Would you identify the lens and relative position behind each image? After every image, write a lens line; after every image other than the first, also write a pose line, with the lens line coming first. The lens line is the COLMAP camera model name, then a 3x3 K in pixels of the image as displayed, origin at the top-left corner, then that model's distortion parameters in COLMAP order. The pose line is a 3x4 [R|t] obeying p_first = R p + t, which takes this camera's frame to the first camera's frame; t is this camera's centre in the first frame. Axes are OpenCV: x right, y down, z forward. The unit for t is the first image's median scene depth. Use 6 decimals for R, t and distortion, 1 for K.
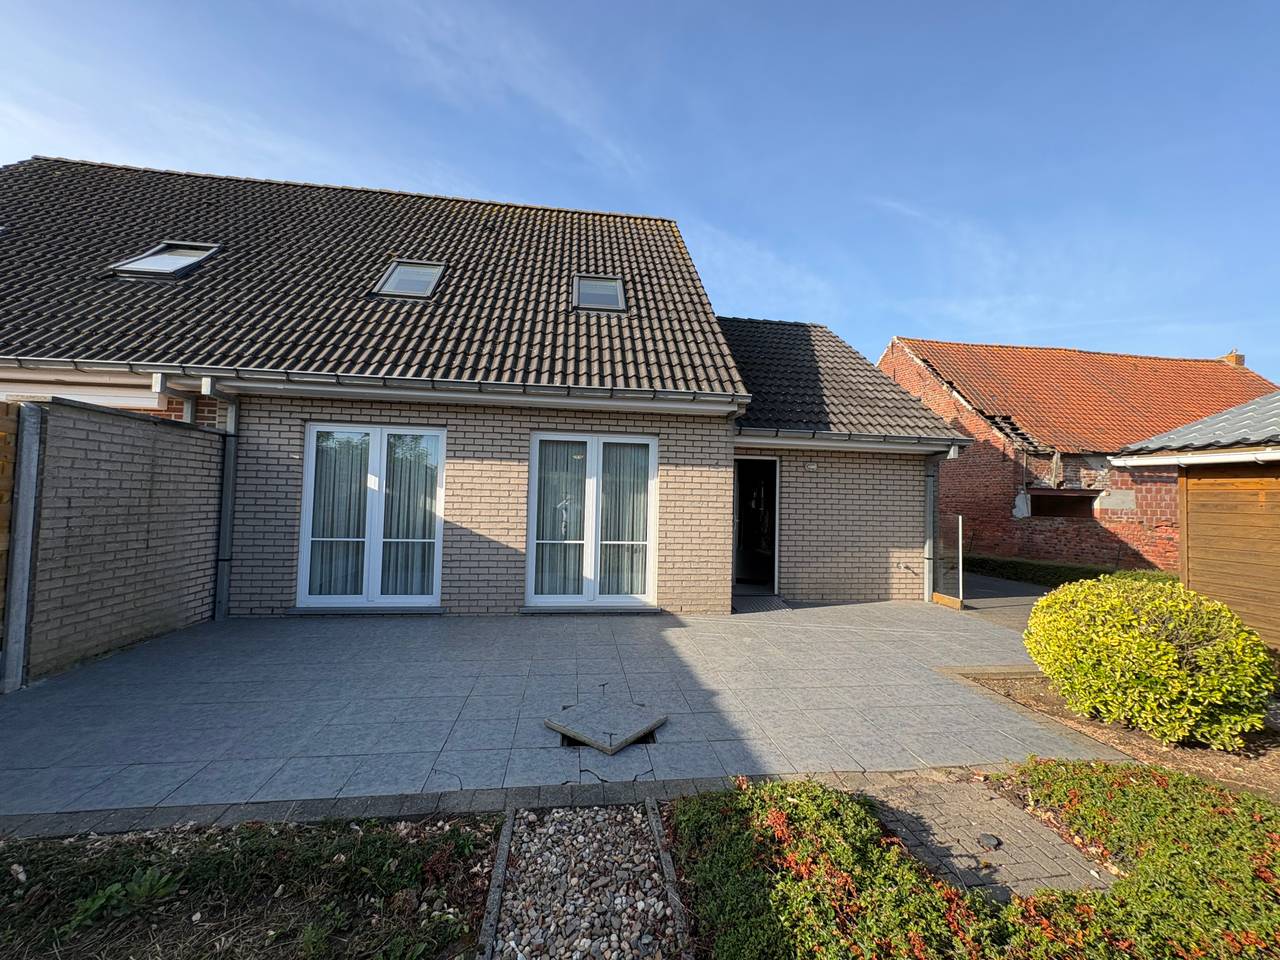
lens RADIAL K [[511.4, 0, 632.5], [0, 511.4, 480.1], [0, 0, 1]] dist [-0.001399, -0.000196]
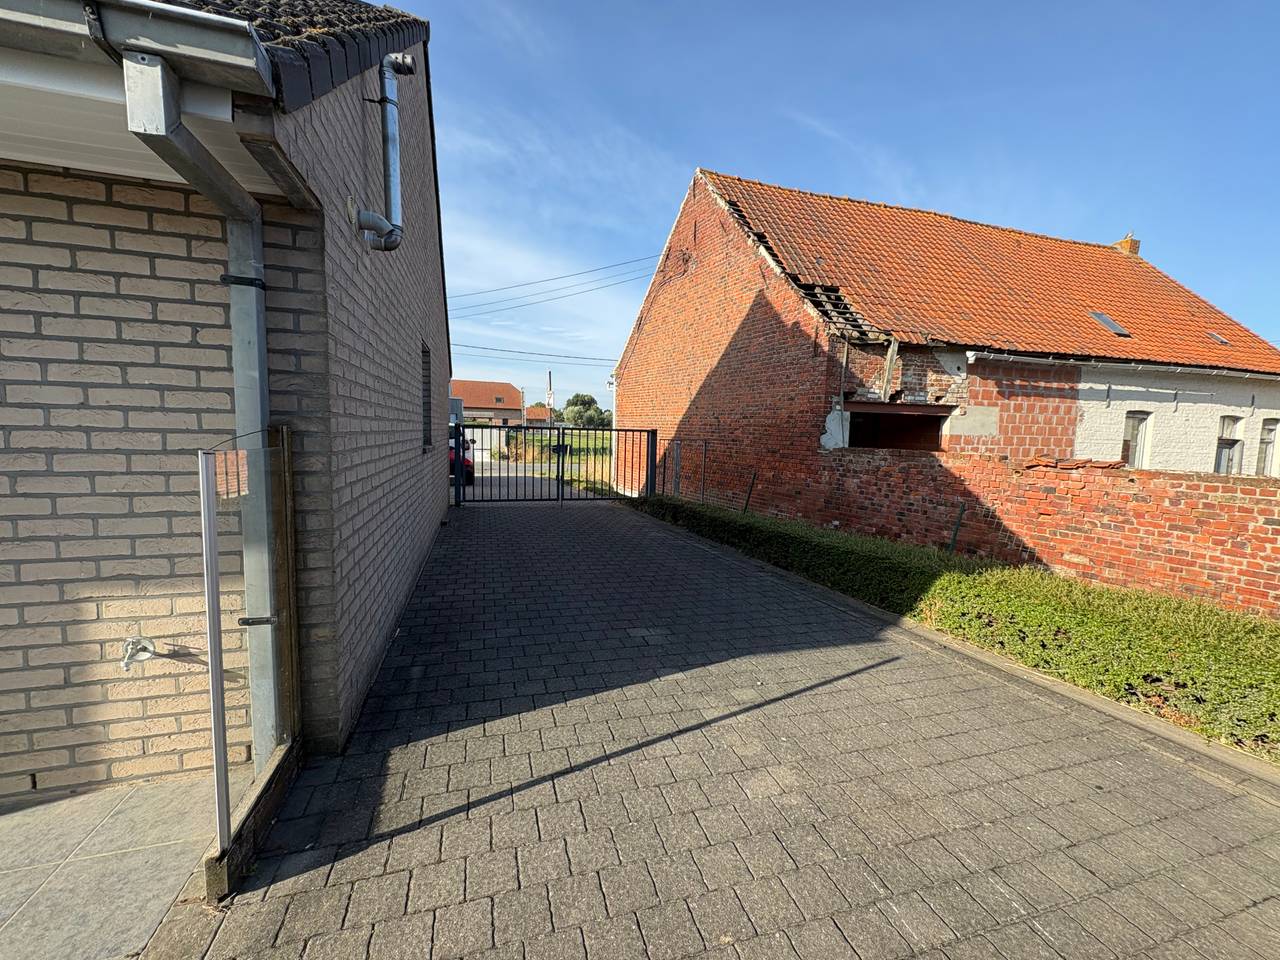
lens RADIAL K [[511.4, 0, 632.5], [0, 511.4, 480.1], [0, 0, 1]] dist [-0.001399, -0.000196]
pose [[0.987783, -0.013616, 0.155237, 0.417217], [-0.007463, 0.990900, 0.134397, 0.028505], [-0.155654, -0.133913, 0.978693, 0.421493]]
